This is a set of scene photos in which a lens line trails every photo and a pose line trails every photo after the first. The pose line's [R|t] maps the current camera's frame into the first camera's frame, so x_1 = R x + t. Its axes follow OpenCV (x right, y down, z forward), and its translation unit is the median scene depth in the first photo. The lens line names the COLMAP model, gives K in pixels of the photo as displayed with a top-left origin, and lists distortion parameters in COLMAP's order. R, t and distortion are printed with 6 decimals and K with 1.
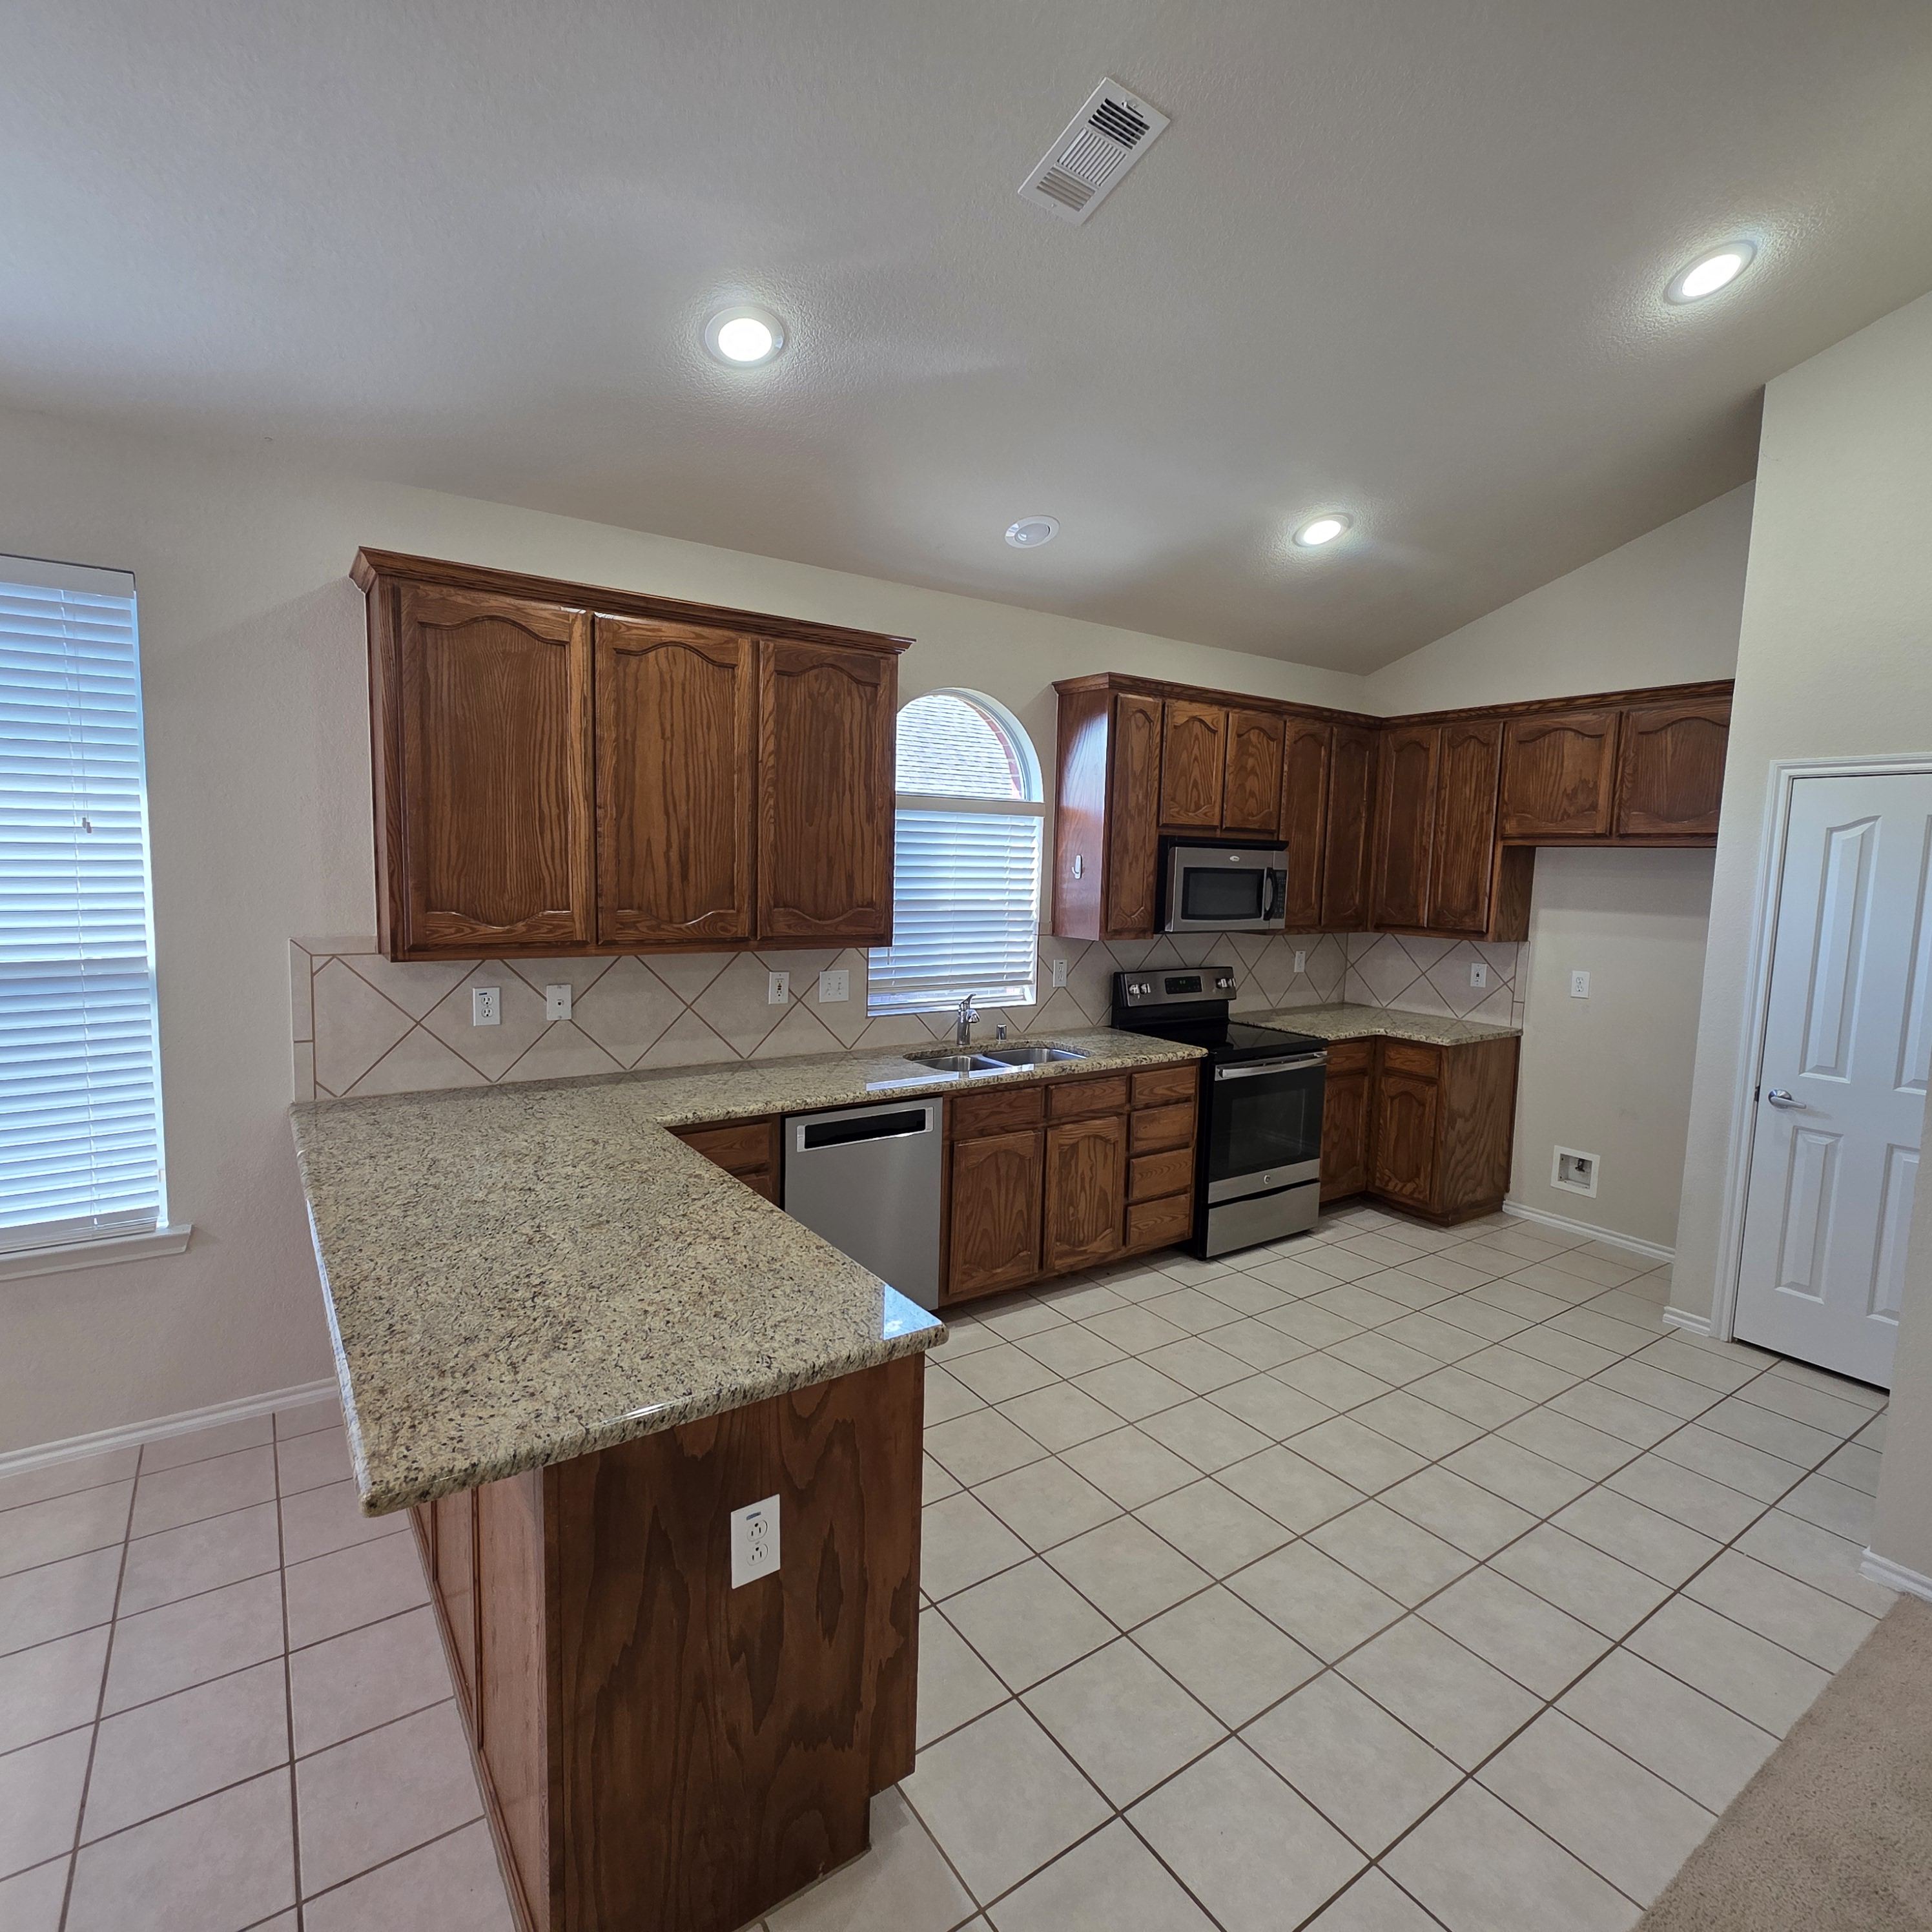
lens RADIAL K [[1026.3, 0, 955.8], [0, 1026.3, 962.3], [0, 0, 1]] dist [0.003370, -0.001278]
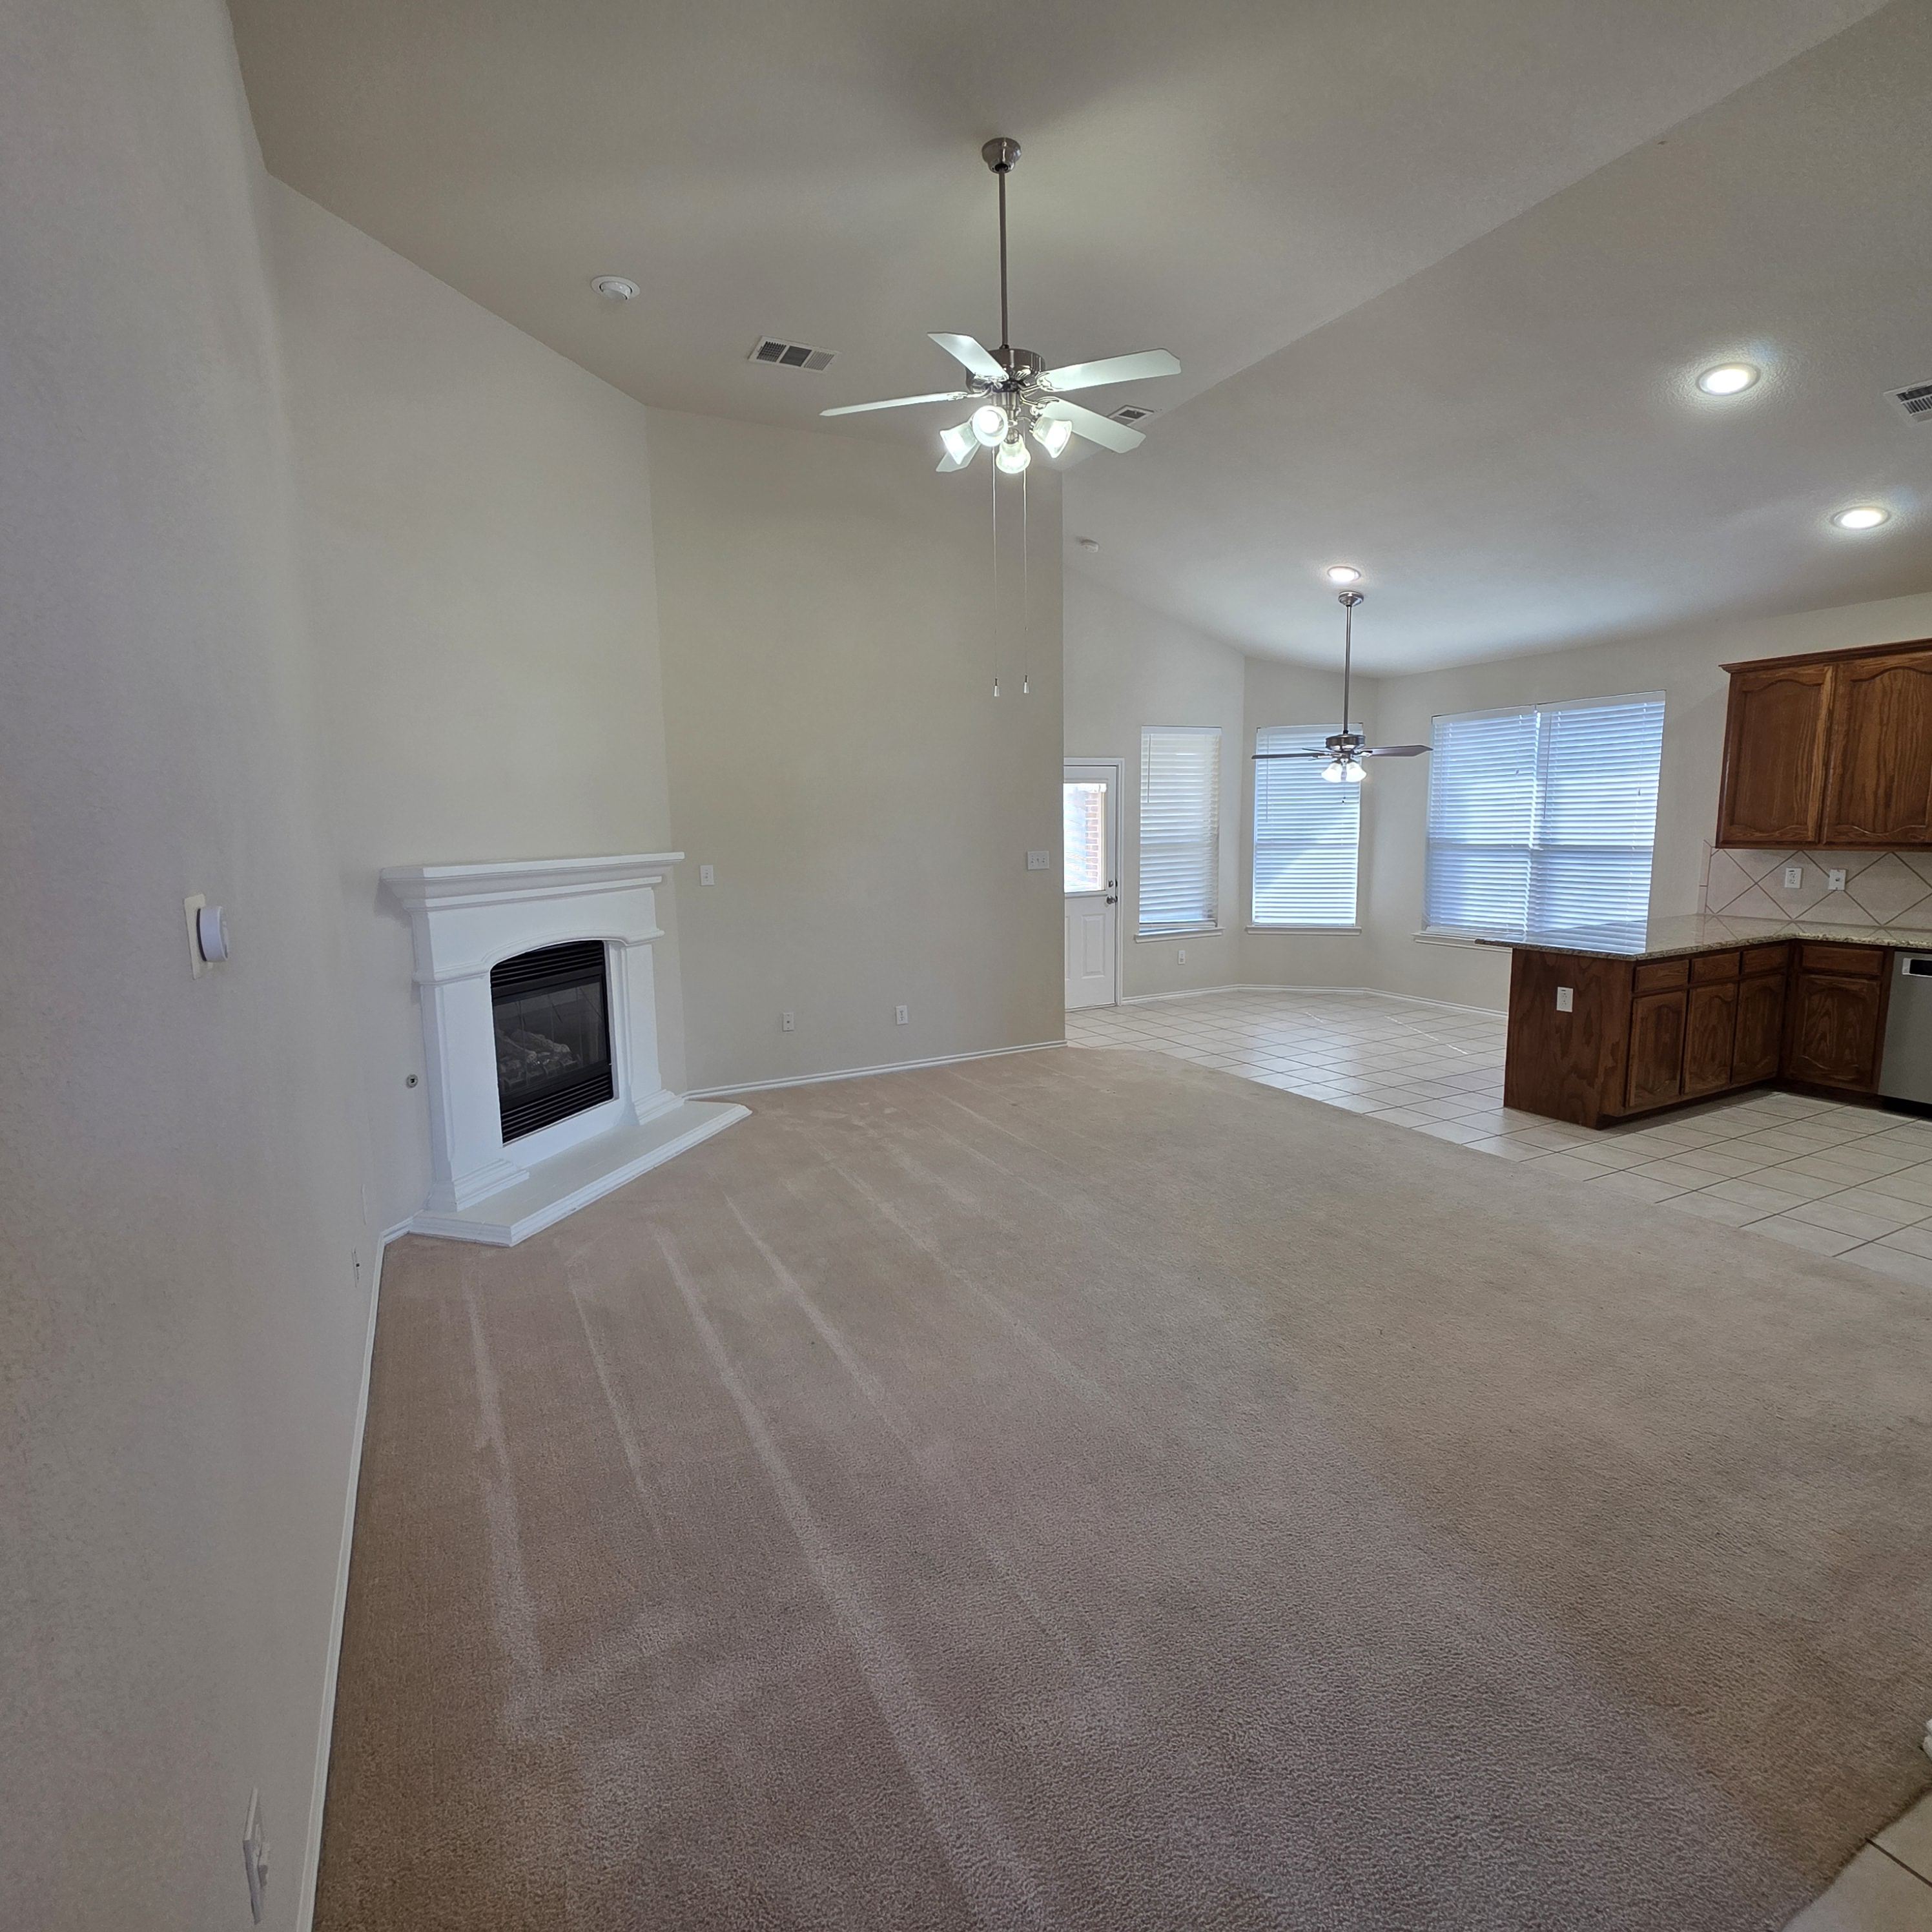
lens RADIAL K [[1026.3, 0, 961.2], [0, 1026.3, 970.0], [0, 0, 1]] dist [0.003370, -0.001278]
pose [[-0.124538, 0.123333, -0.984520, 1.591673], [-0.084981, 0.987273, 0.134427, 0.084312], [0.988569, 0.100407, -0.112472, -0.282909]]
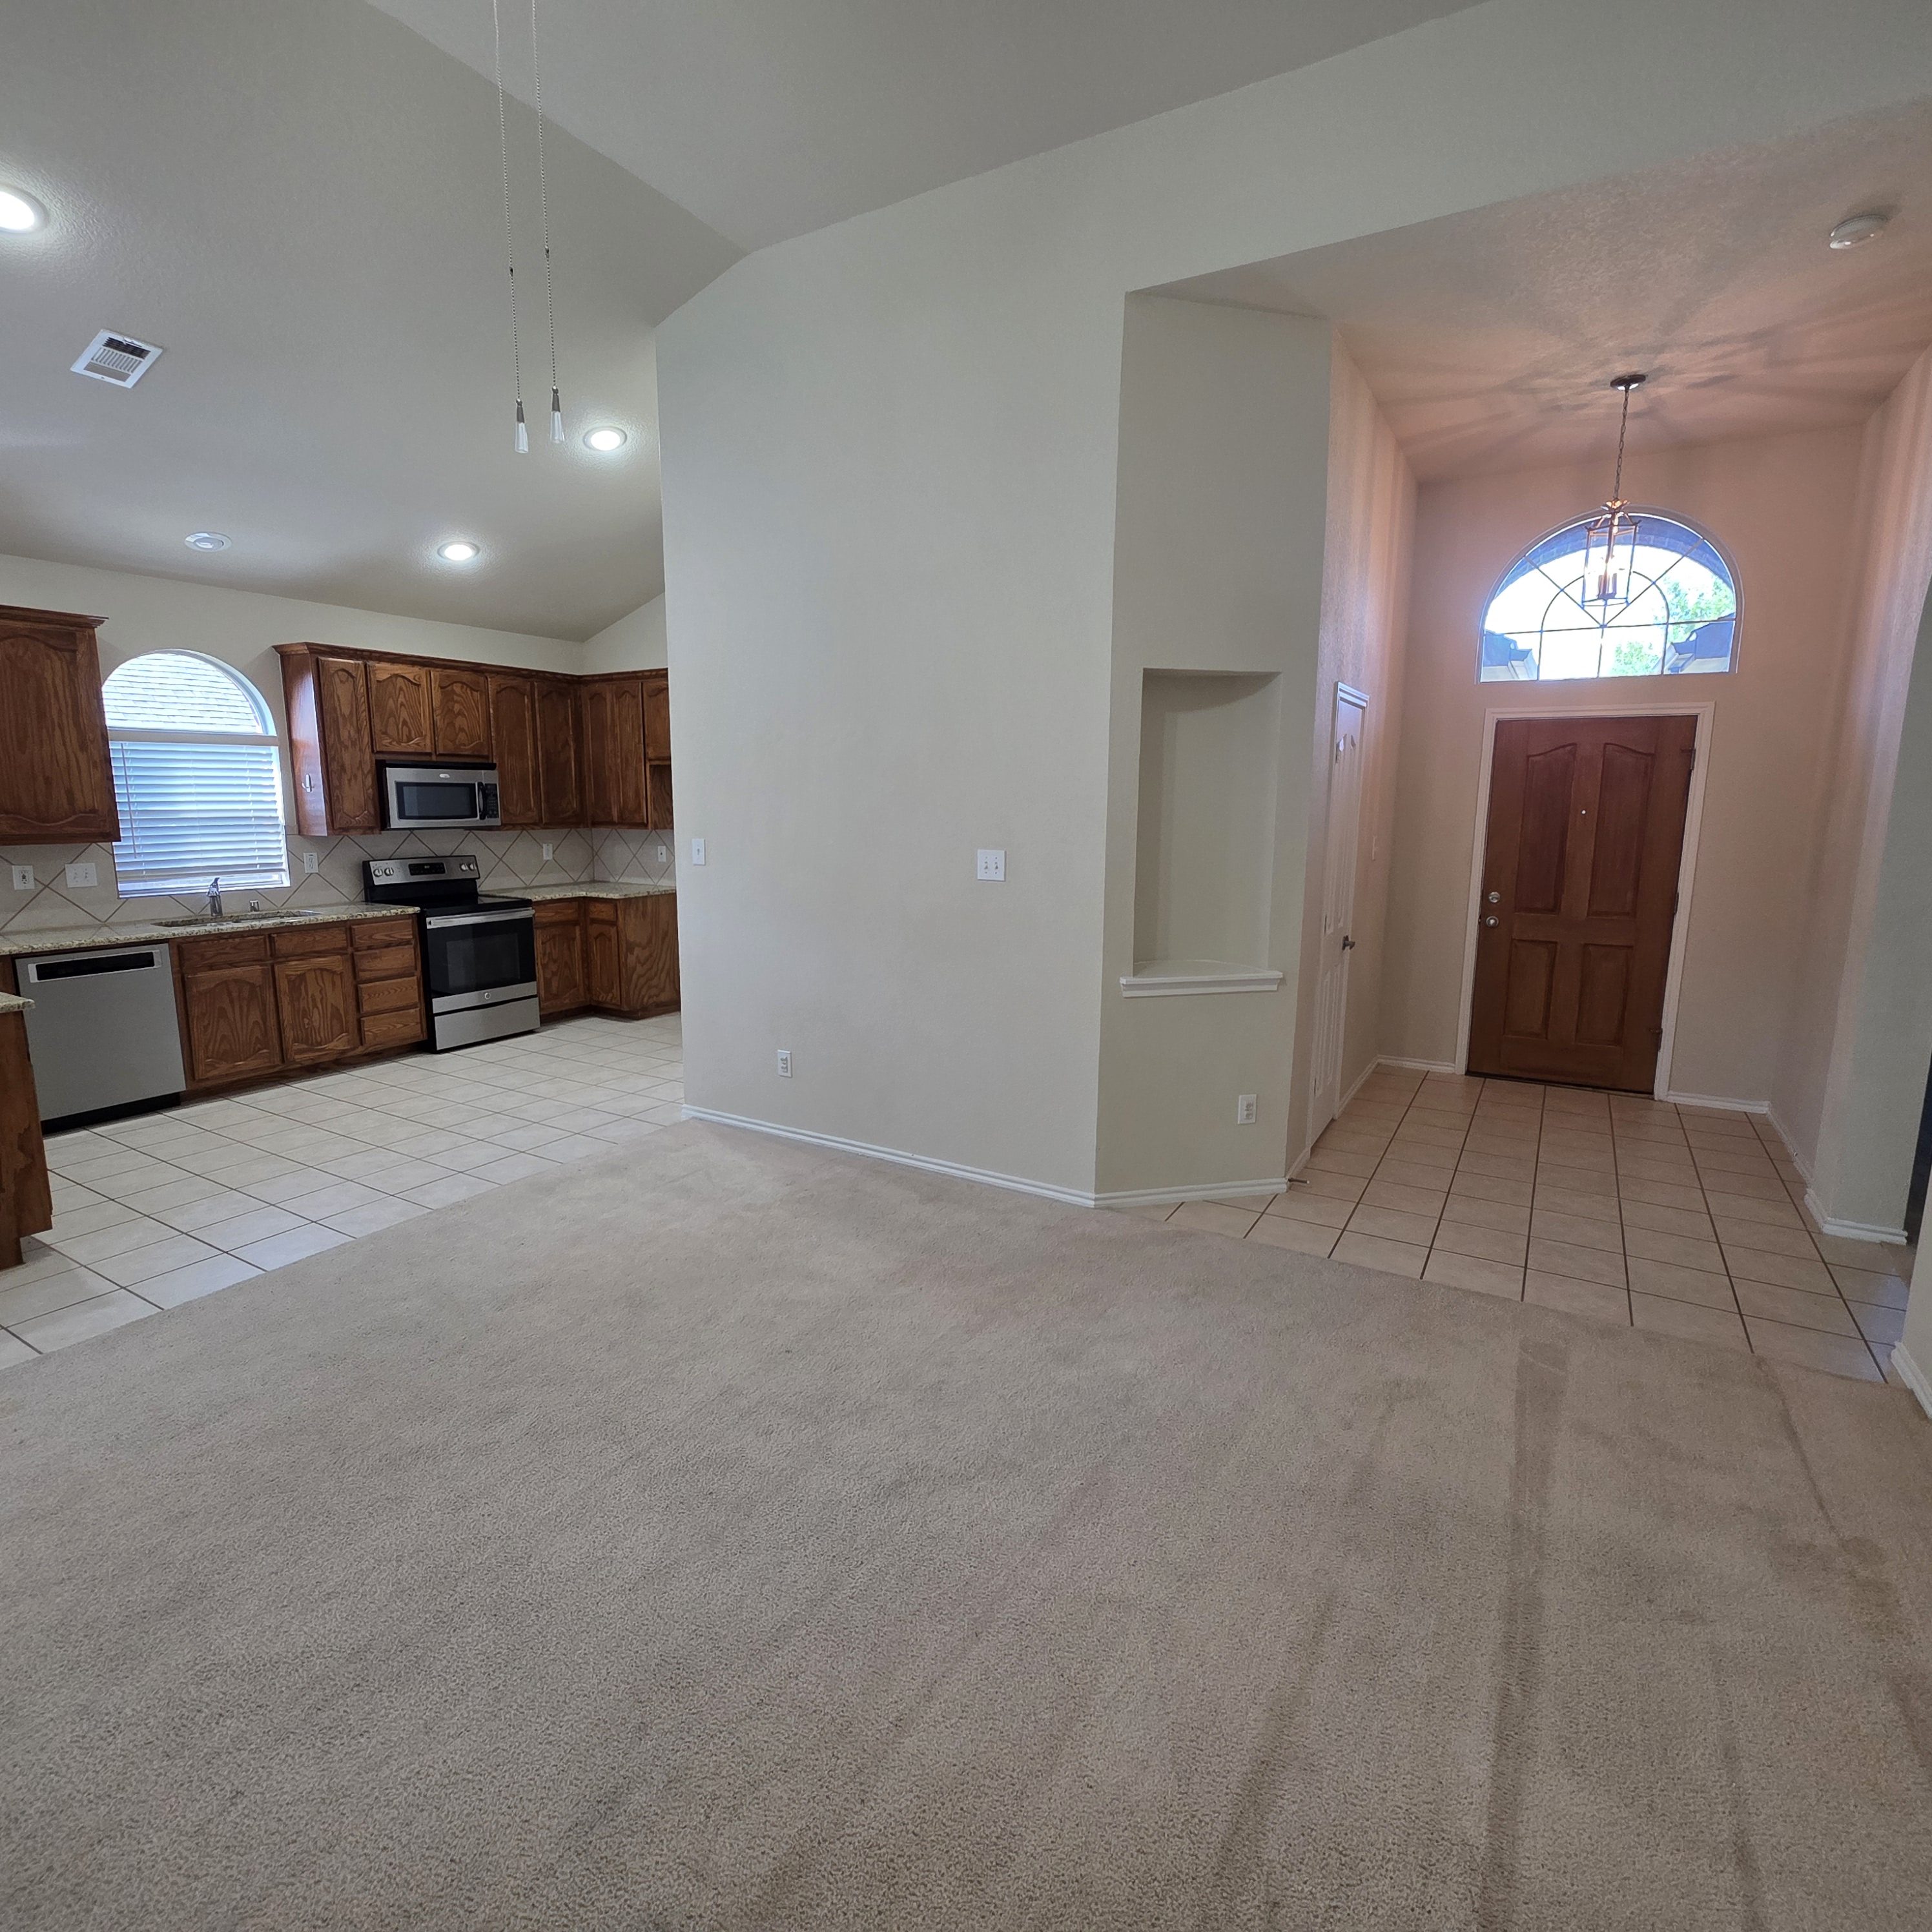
lens RADIAL K [[1026.3, 0, 954.5], [0, 1026.3, 961.9], [0, 0, 1]] dist [0.003370, -0.001278]
pose [[0.907523, -0.088865, 0.410495, 0.422463], [0.060712, 0.994851, 0.081145, 0.114378], [-0.415592, -0.048719, 0.908245, -0.829423]]
